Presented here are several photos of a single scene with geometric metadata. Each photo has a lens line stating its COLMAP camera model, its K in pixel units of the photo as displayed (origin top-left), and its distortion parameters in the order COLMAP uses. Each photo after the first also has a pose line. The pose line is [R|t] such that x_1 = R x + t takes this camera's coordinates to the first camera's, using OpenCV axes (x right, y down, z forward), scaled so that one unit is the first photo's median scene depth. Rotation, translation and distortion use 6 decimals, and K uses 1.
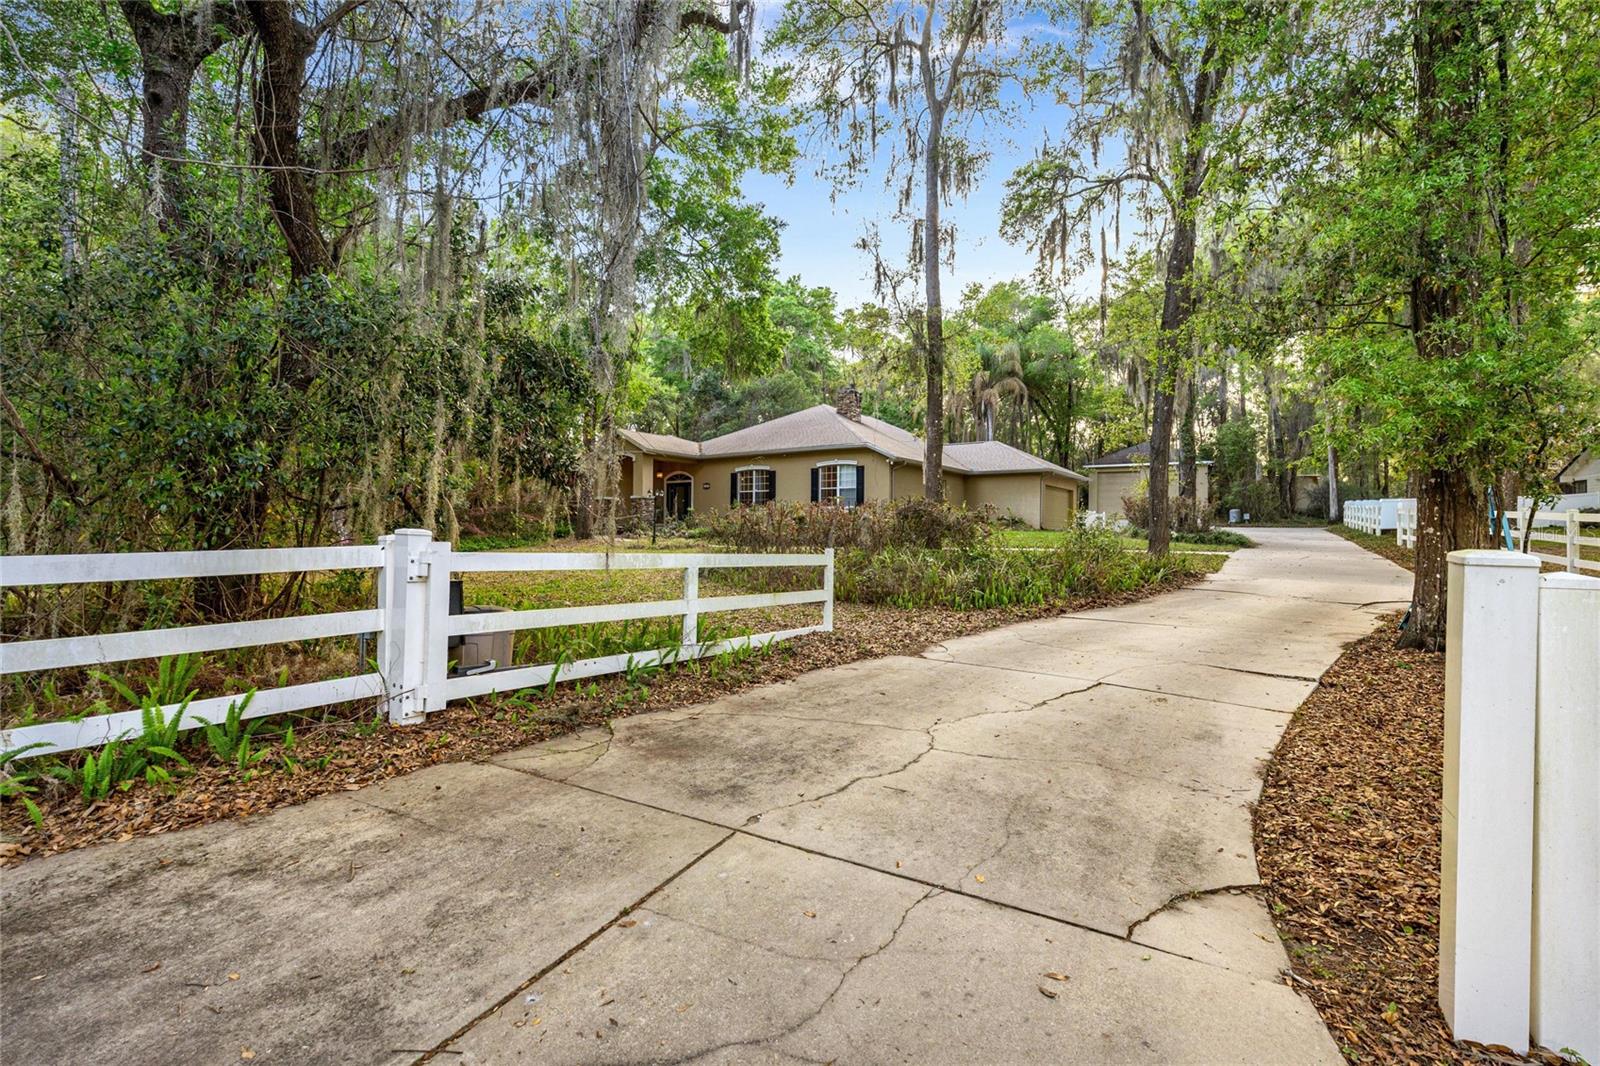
lens RADIAL K [[726.5, 0, 800.4], [0, 726.5, 527.7], [0, 0, 1]] dist [0.001879, 0.000338]
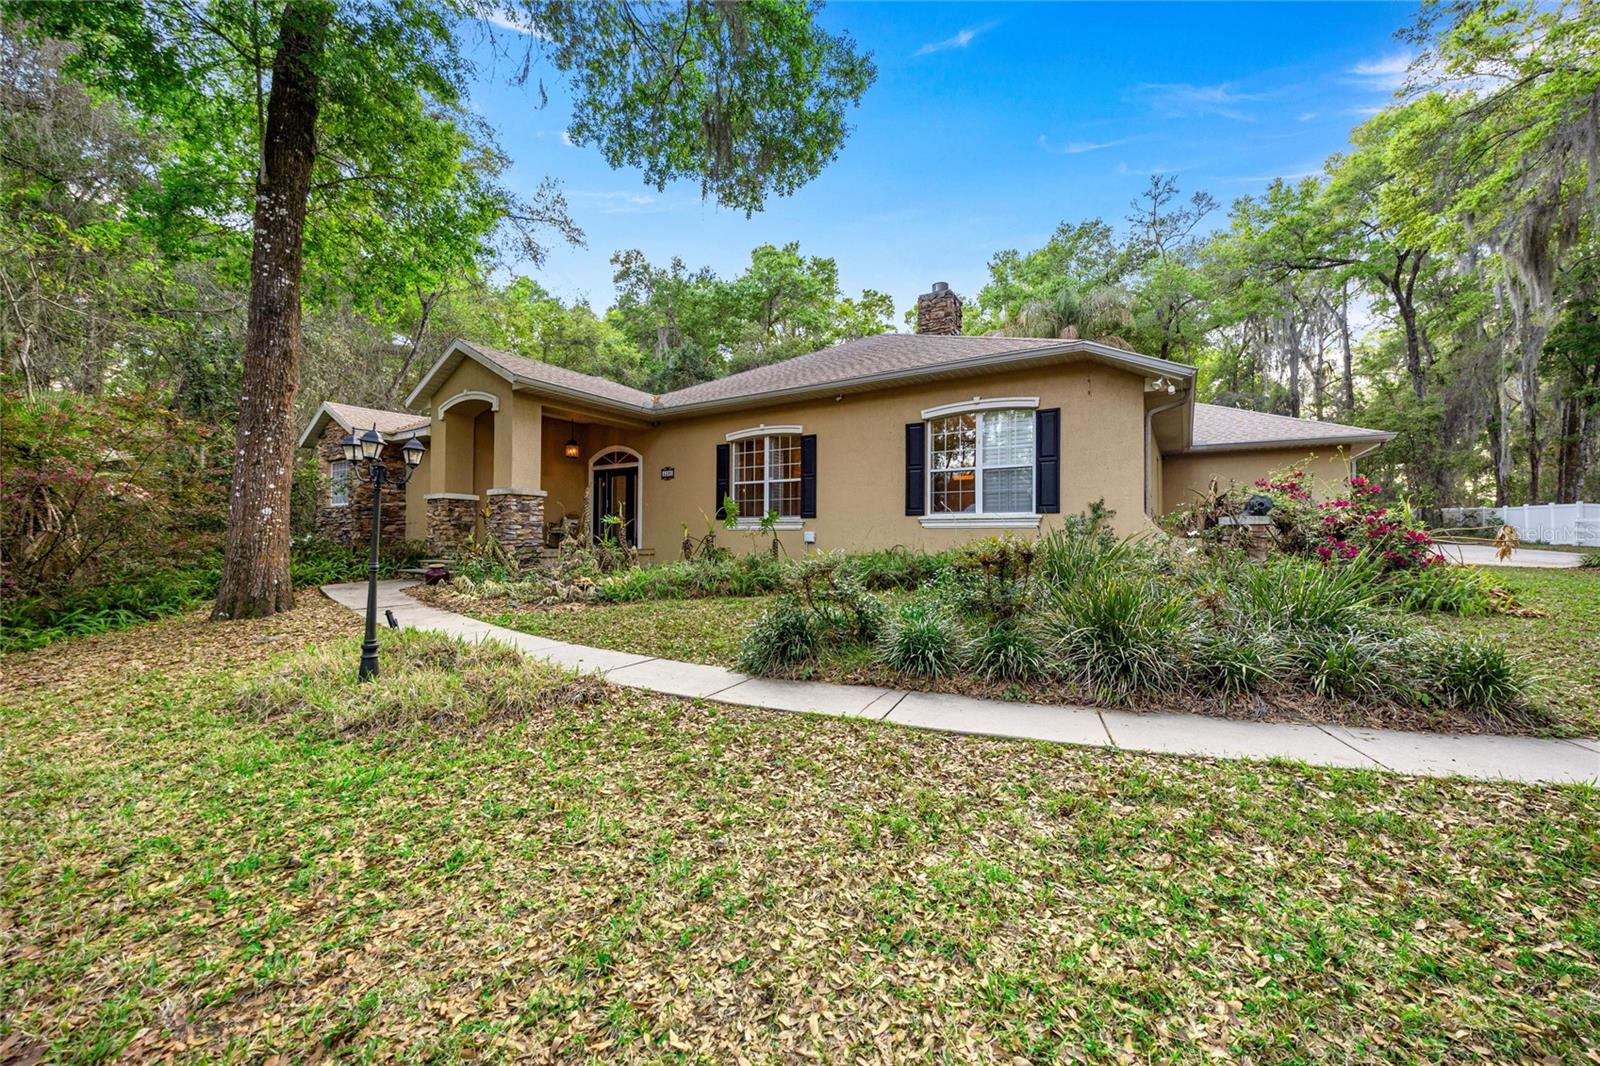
lens RADIAL K [[602.0, 0, 799.9], [0, 602.0, 528.7], [0, 0, 1]] dist [0.003251, 0.001162]
pose [[0.999092, -0.002702, 0.042511, -0.058281], [0.003107, 0.999950, -0.009476, -0.015771], [-0.042484, 0.009599, 0.999051, 0.604292]]
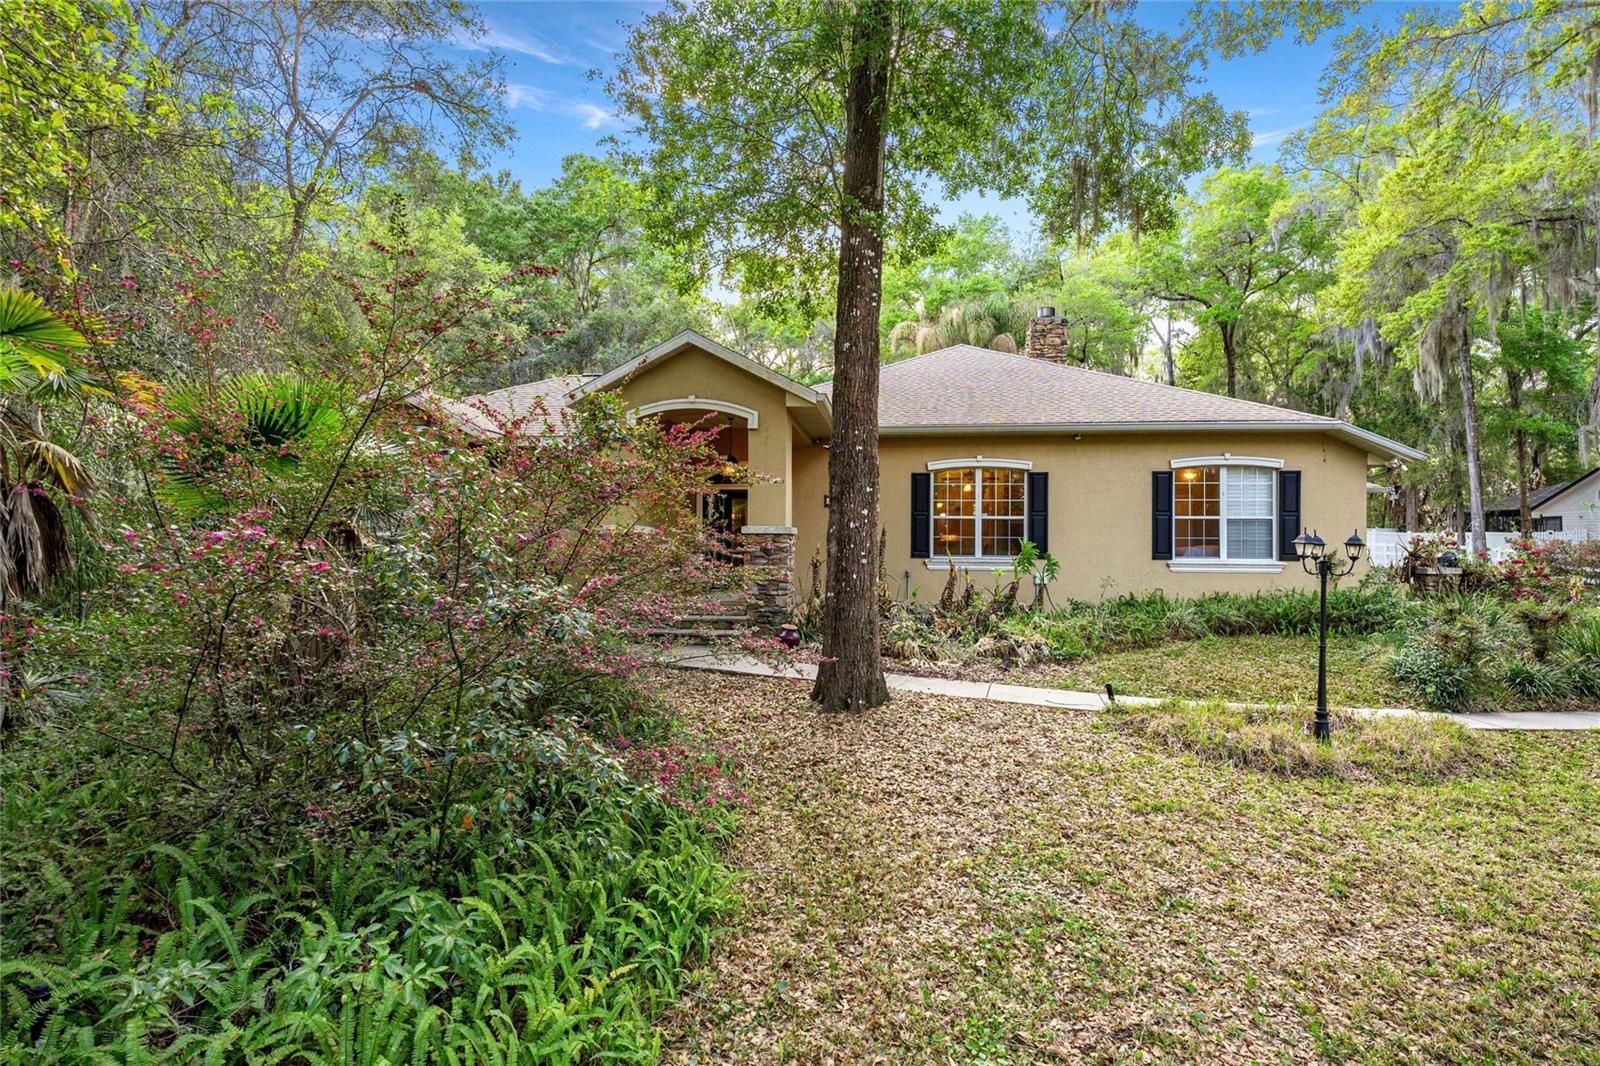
lens RADIAL K [[804.2, 0, 799.2], [0, 804.2, 541.1], [0, 0, 1]] dist [0.000065, -0.000112]
pose [[0.883136, 0.001245, 0.469116, -0.377342], [-0.004013, 0.999980, 0.004901, -0.037598], [-0.469101, -0.006210, 0.883123, 0.620698]]
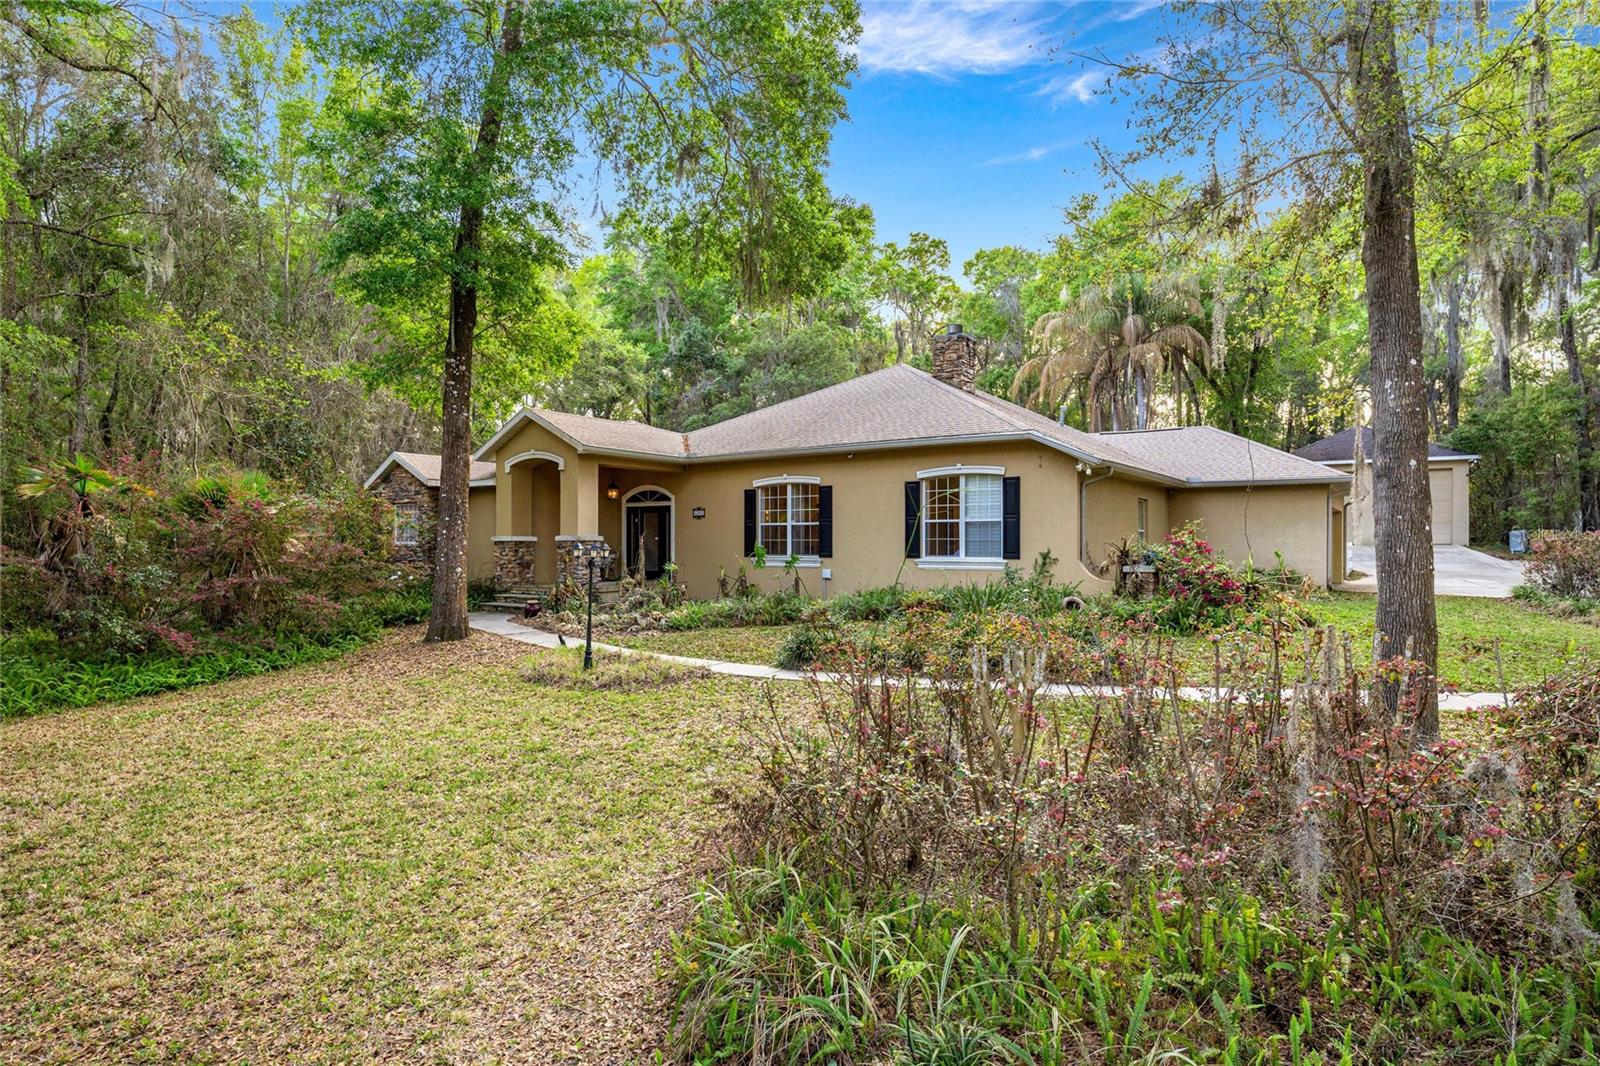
lens RADIAL K [[870.8, 0, 799.4], [0, 870.8, 540.0], [0, 0, 1]] dist [-0.005412, -0.000081]
pose [[0.999948, -0.010120, -0.000837, -0.055448], [0.010125, 0.999930, 0.006106, -0.041773], [0.000775, -0.006115, 0.999981, 0.359273]]
